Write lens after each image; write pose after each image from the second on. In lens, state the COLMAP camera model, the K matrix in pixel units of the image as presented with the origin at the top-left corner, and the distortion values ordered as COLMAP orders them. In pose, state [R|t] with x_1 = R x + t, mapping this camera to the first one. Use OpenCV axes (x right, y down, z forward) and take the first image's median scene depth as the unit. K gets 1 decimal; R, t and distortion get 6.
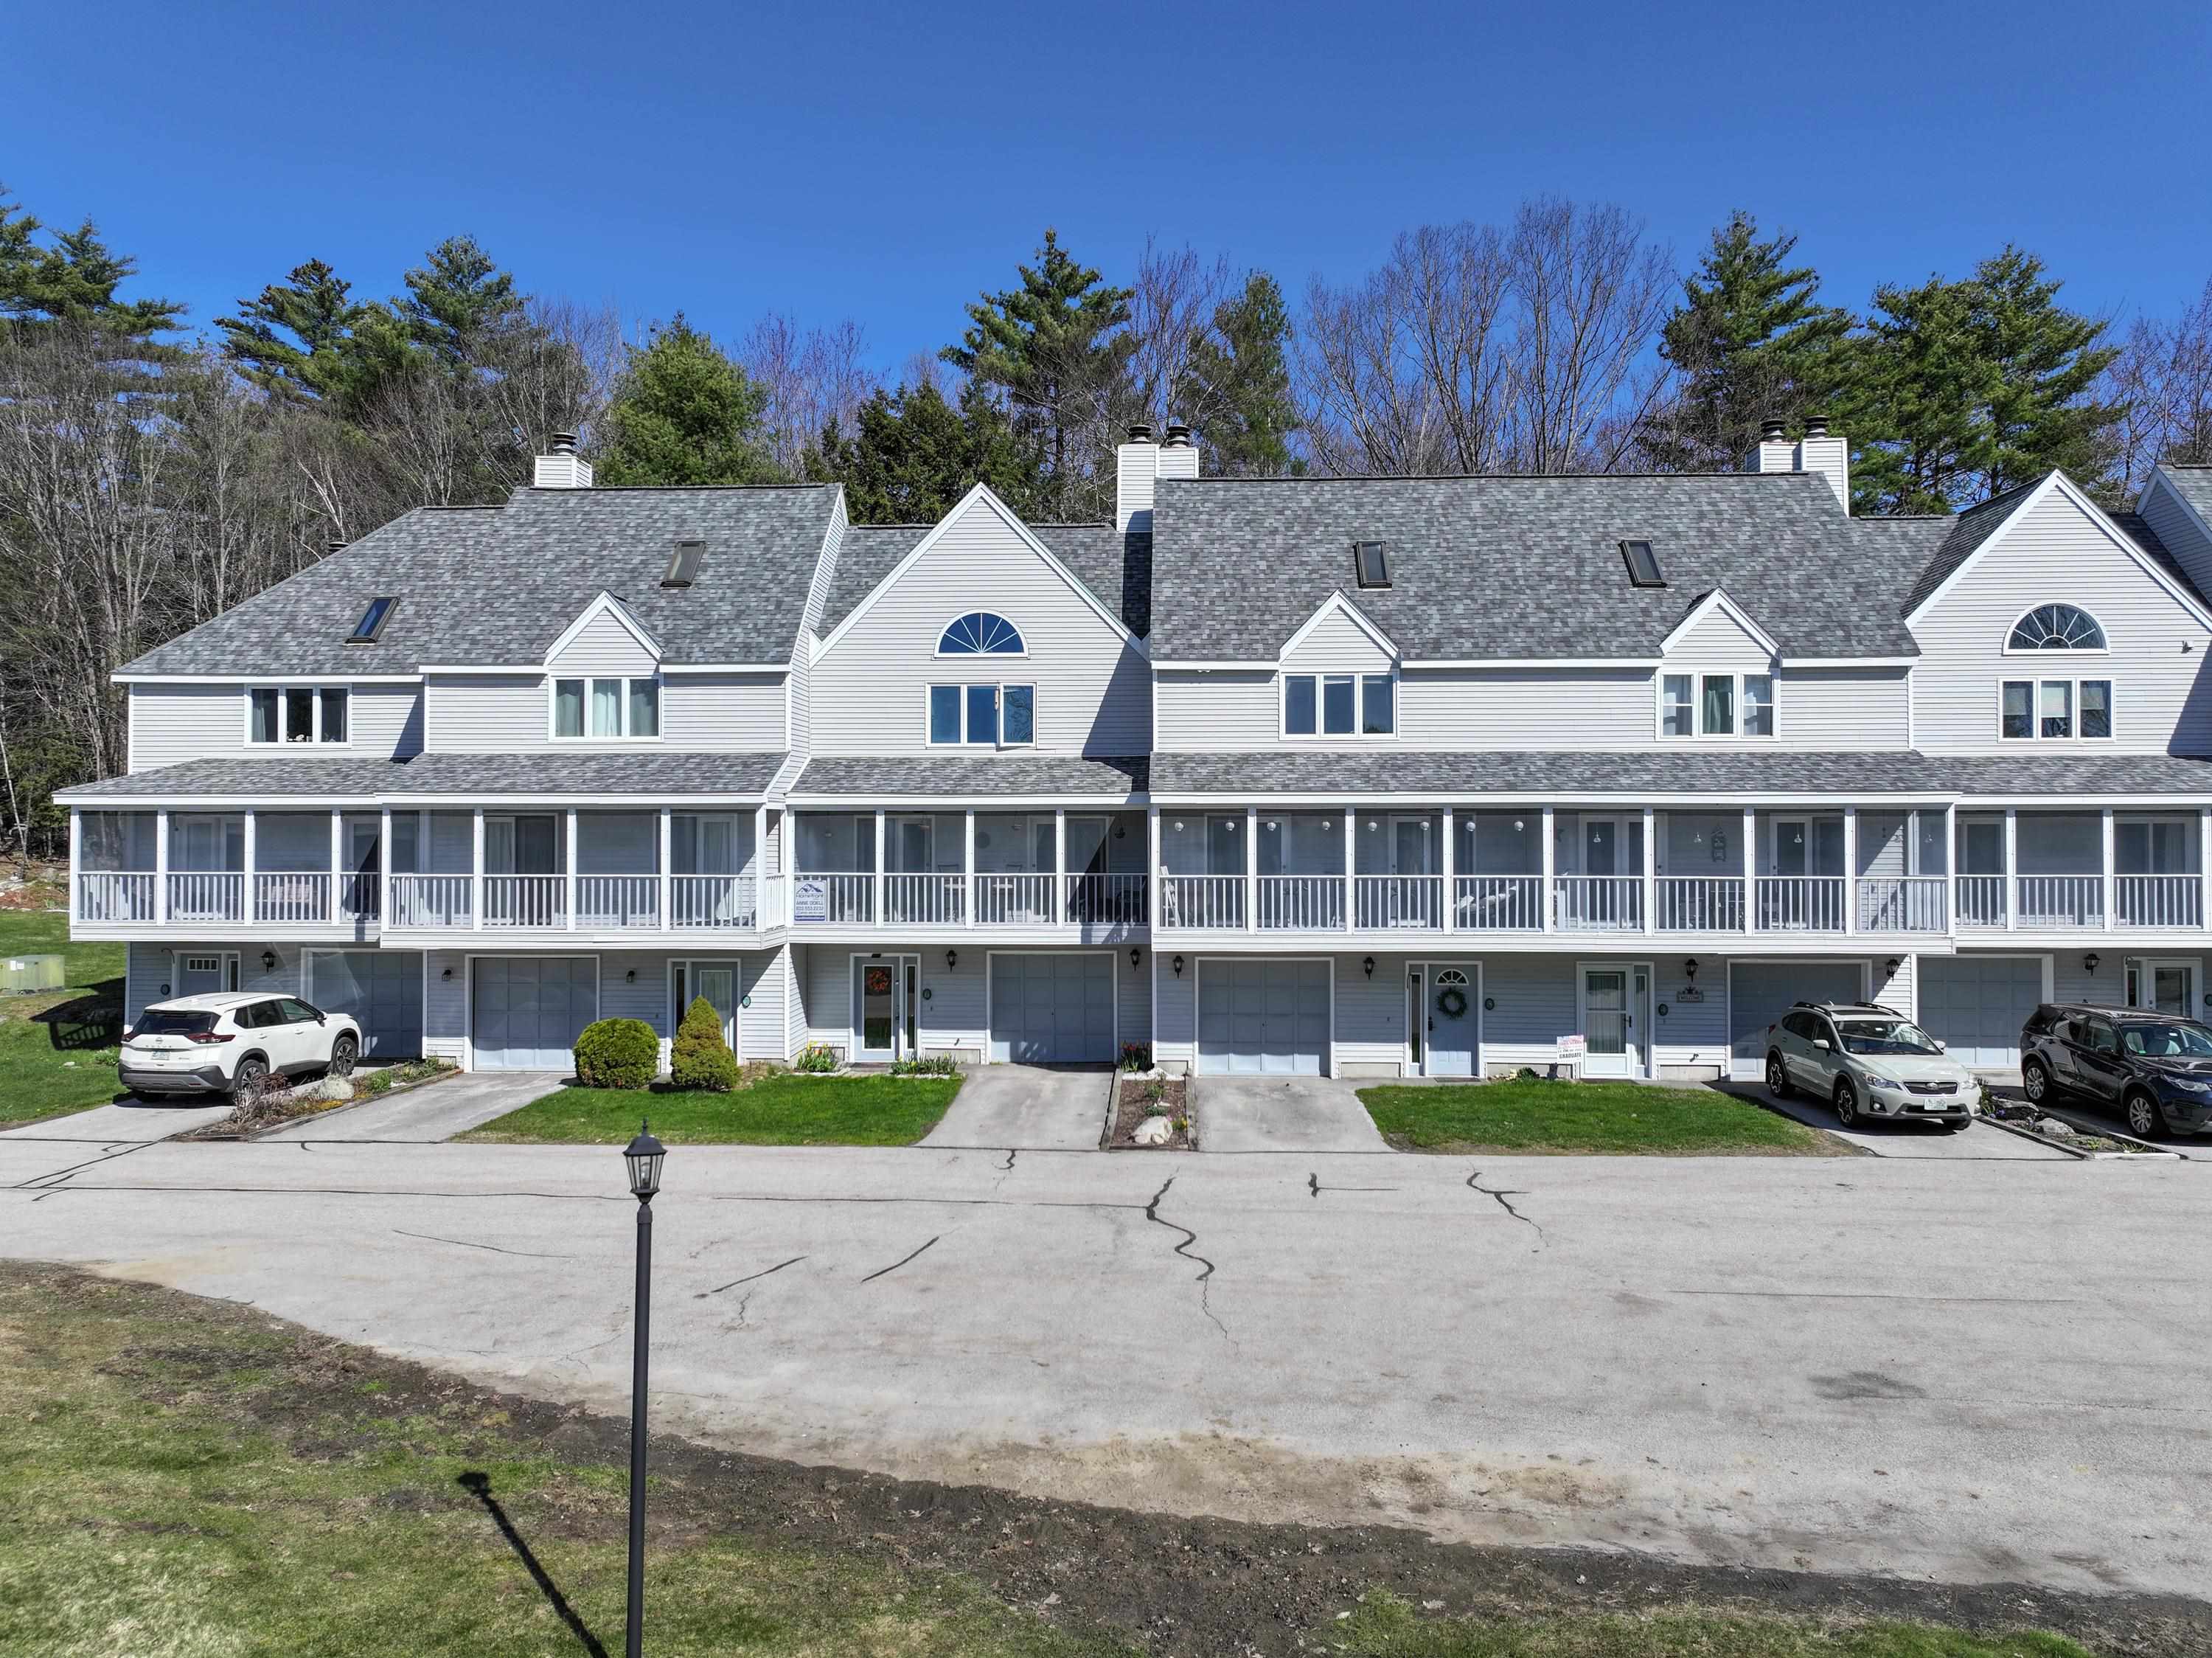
lens RADIAL K [[1605.1, 0, 1116.0], [0, 1605.1, 833.4], [0, 0, 1]] dist [-0.007129, 0.033470]
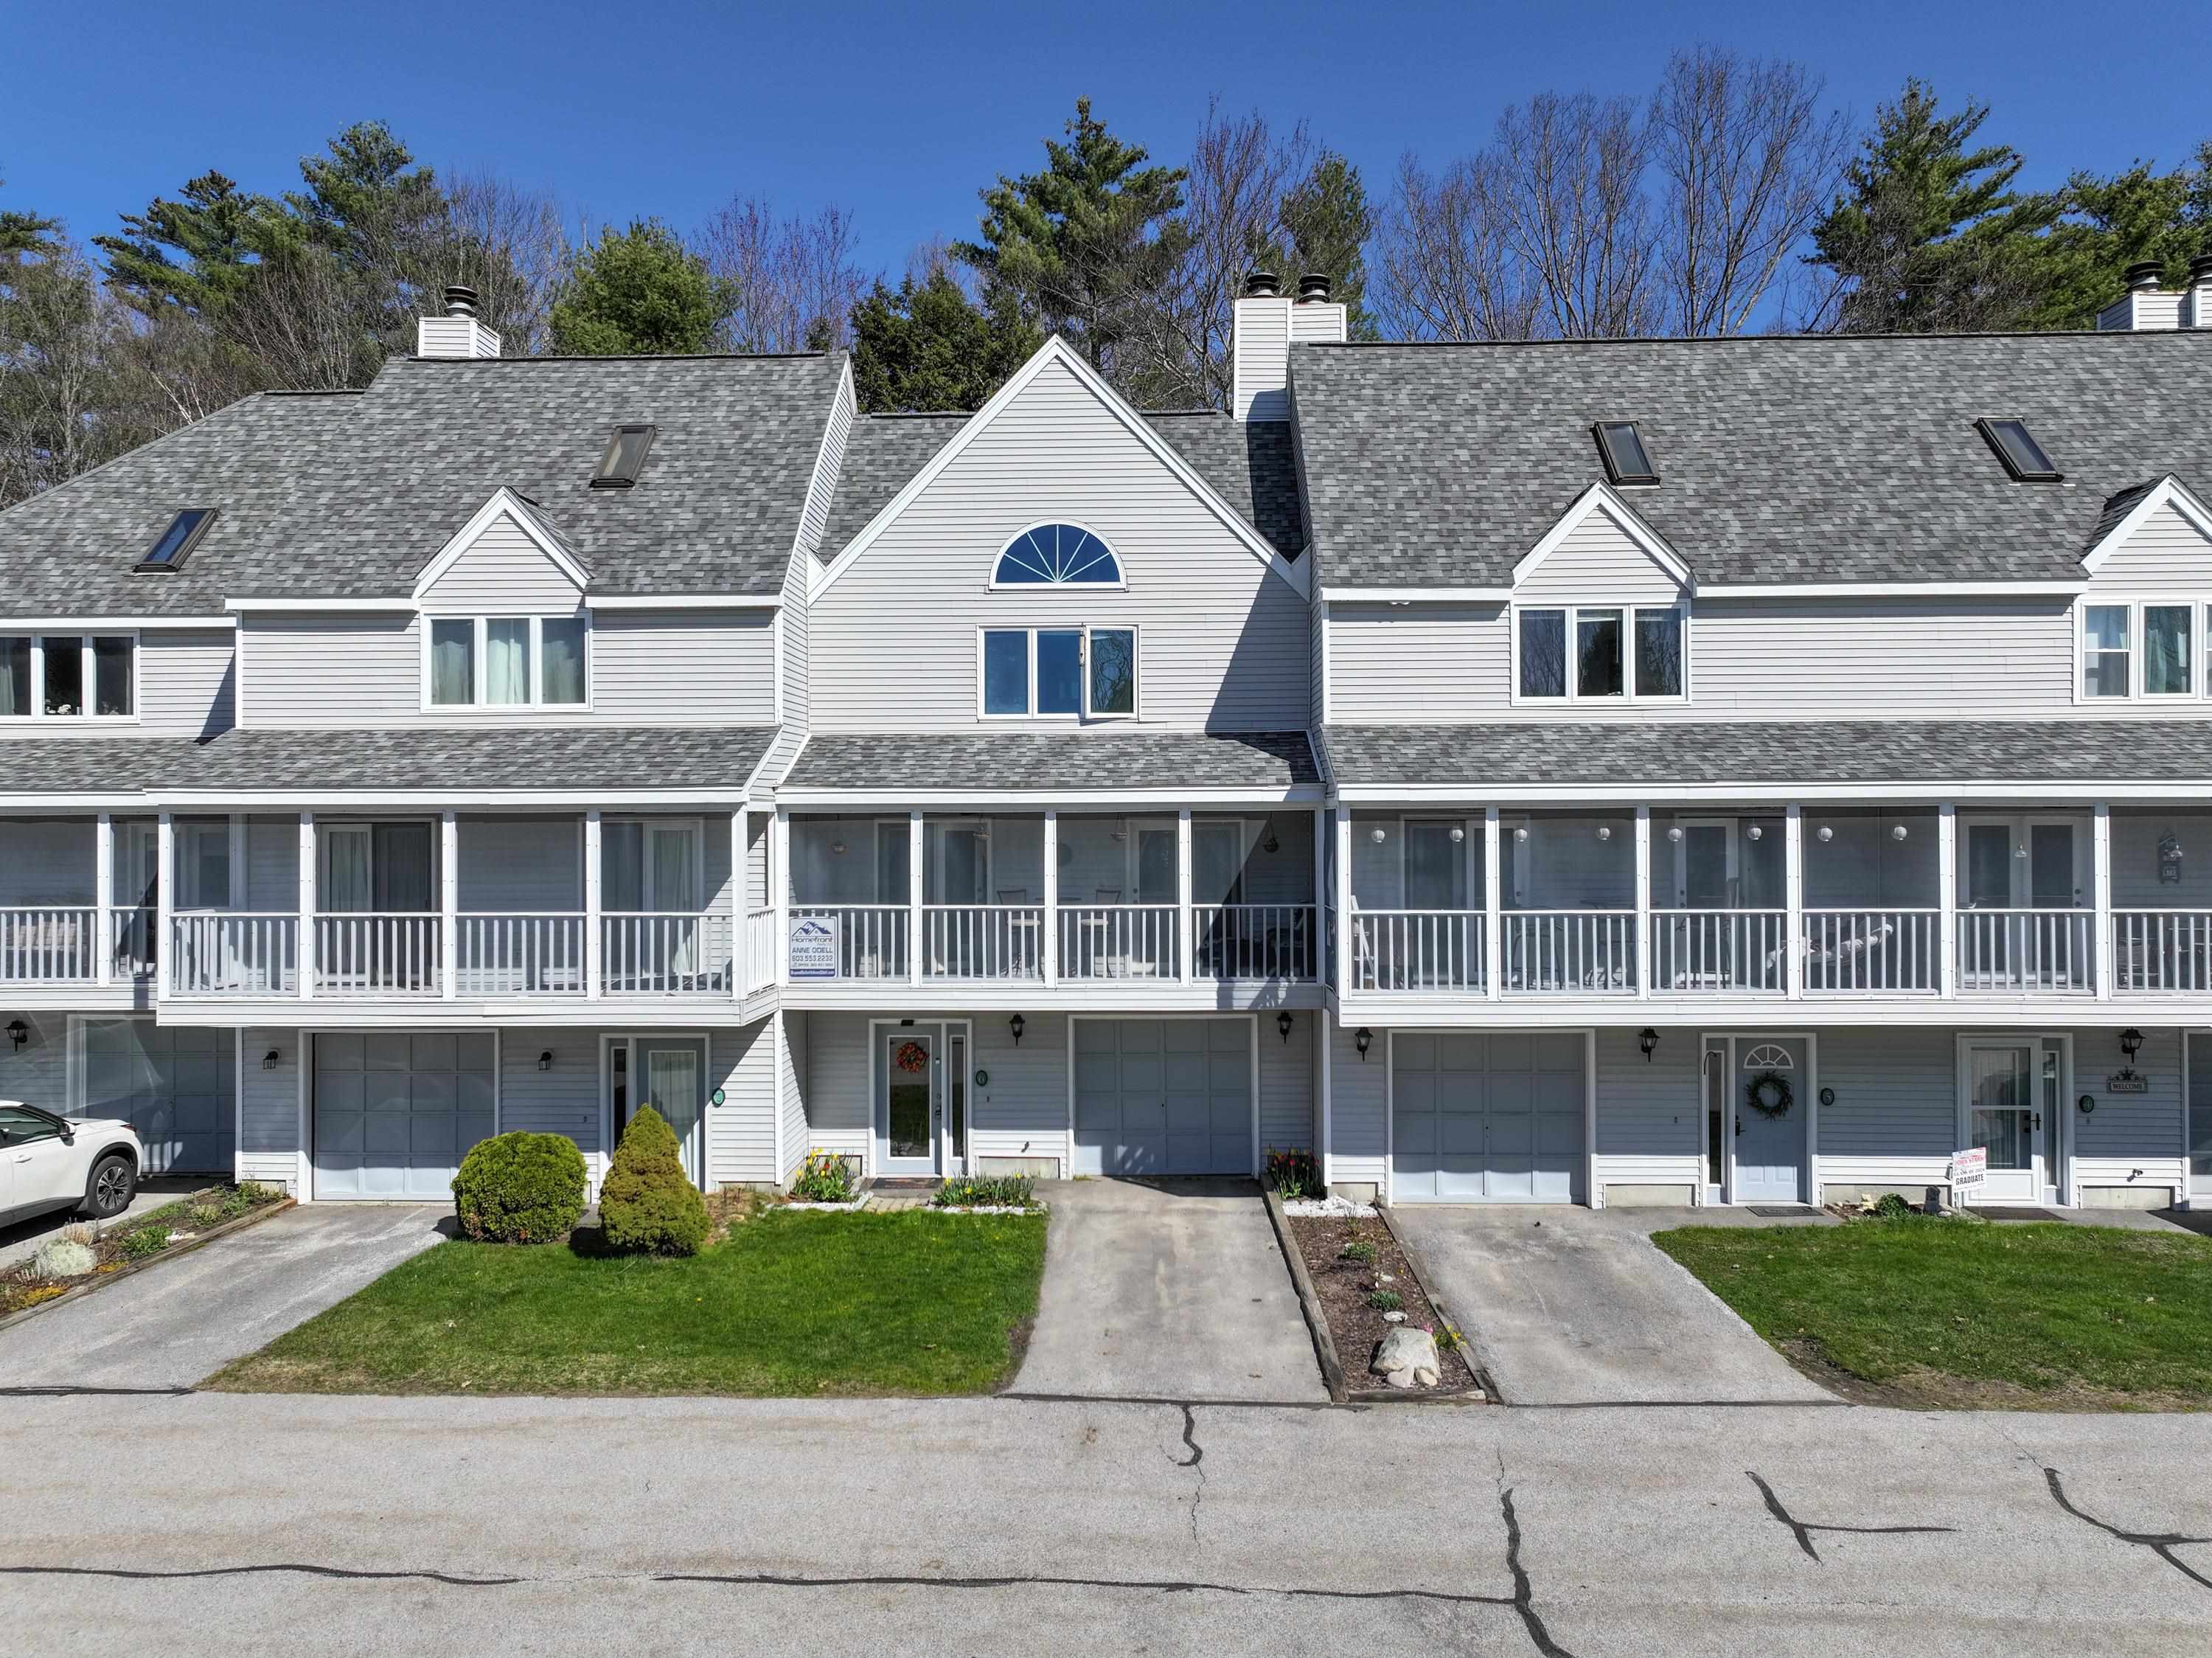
lens RADIAL K [[1579.4, 0, 1106.0], [0, 1579.4, 829.0], [0, 0, 1]] dist [0.001308, 0.004017]
pose [[0.999869, -0.004211, 0.015654, -0.076909], [0.004153, 0.999984, 0.003746, -0.009335], [-0.015670, -0.003680, 0.999870, 0.331714]]
